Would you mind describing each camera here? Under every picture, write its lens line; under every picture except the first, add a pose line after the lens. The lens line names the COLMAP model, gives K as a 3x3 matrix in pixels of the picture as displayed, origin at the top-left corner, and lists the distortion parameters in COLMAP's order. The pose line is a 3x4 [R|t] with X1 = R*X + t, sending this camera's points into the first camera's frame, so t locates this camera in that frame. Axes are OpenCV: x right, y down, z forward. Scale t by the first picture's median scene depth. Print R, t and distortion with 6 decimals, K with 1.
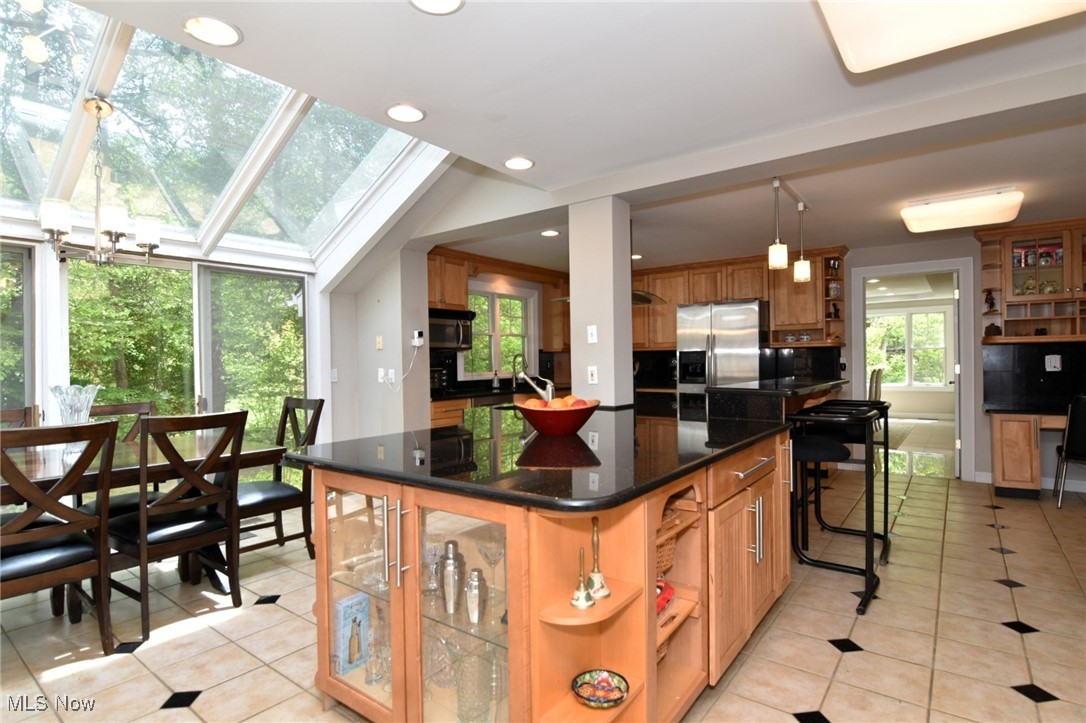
lens RADIAL K [[554.1, 0, 543.0], [0, 554.1, 361.5], [0, 0, 1]] dist [-0.025087, 0.000048]
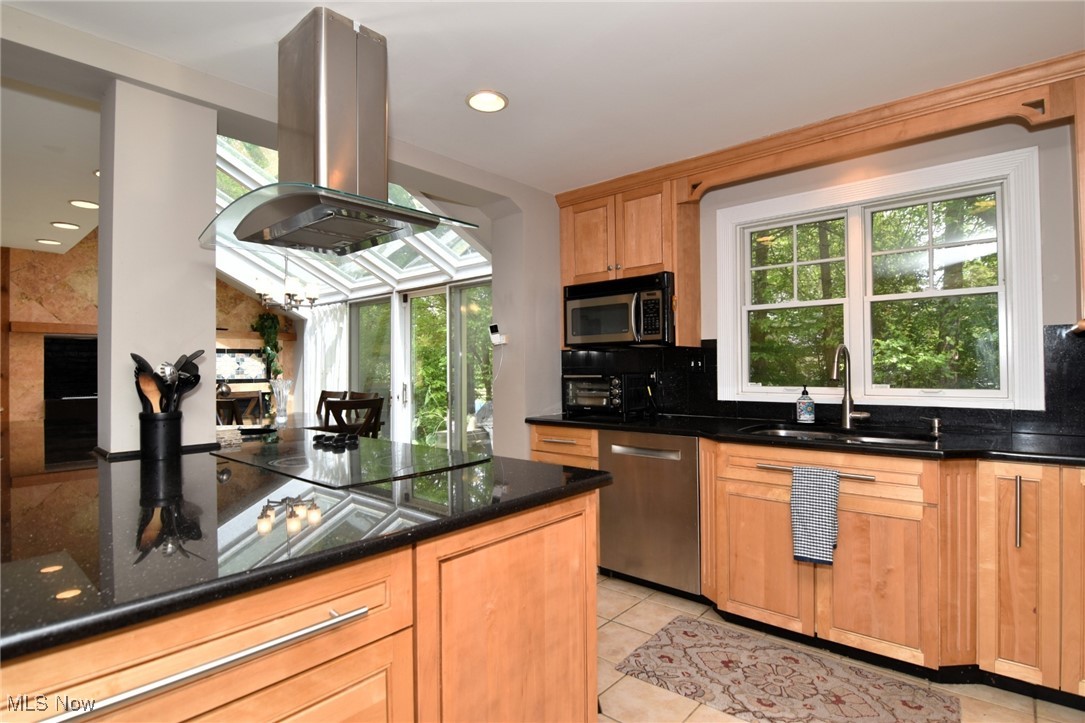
lens RADIAL K [[547.3, 0, 542.5], [0, 547.3, 361.5], [0, 0, 1]] dist [0.000223, -0.013177]
pose [[-0.070639, 0.004990, -0.997489, 0.619894], [0.005642, 0.999973, 0.004603, -0.010036], [0.997486, -0.005303, -0.070665, 1.363832]]
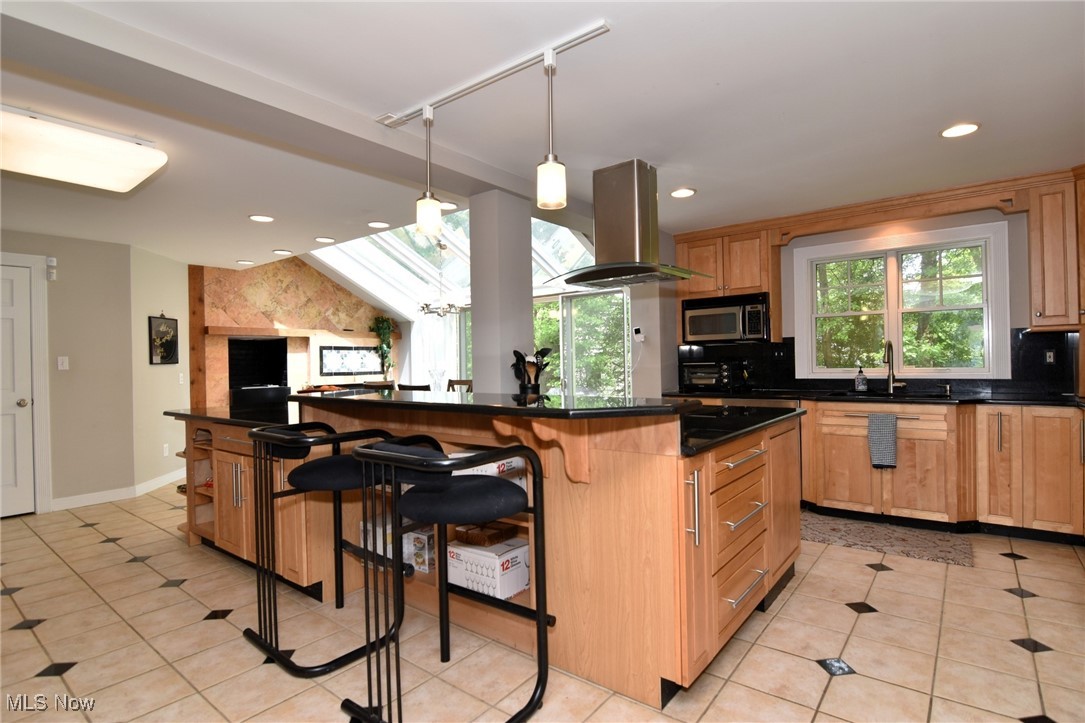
lens RADIAL K [[547.3, 0, 542.5], [0, 547.3, 361.5], [0, 0, 1]] dist [0.000223, -0.013177]
pose [[-0.019233, 0.016203, -0.999684, 1.007056], [0.016019, 0.999745, 0.015896, -0.012558], [0.999687, -0.015708, -0.019487, 1.026196]]
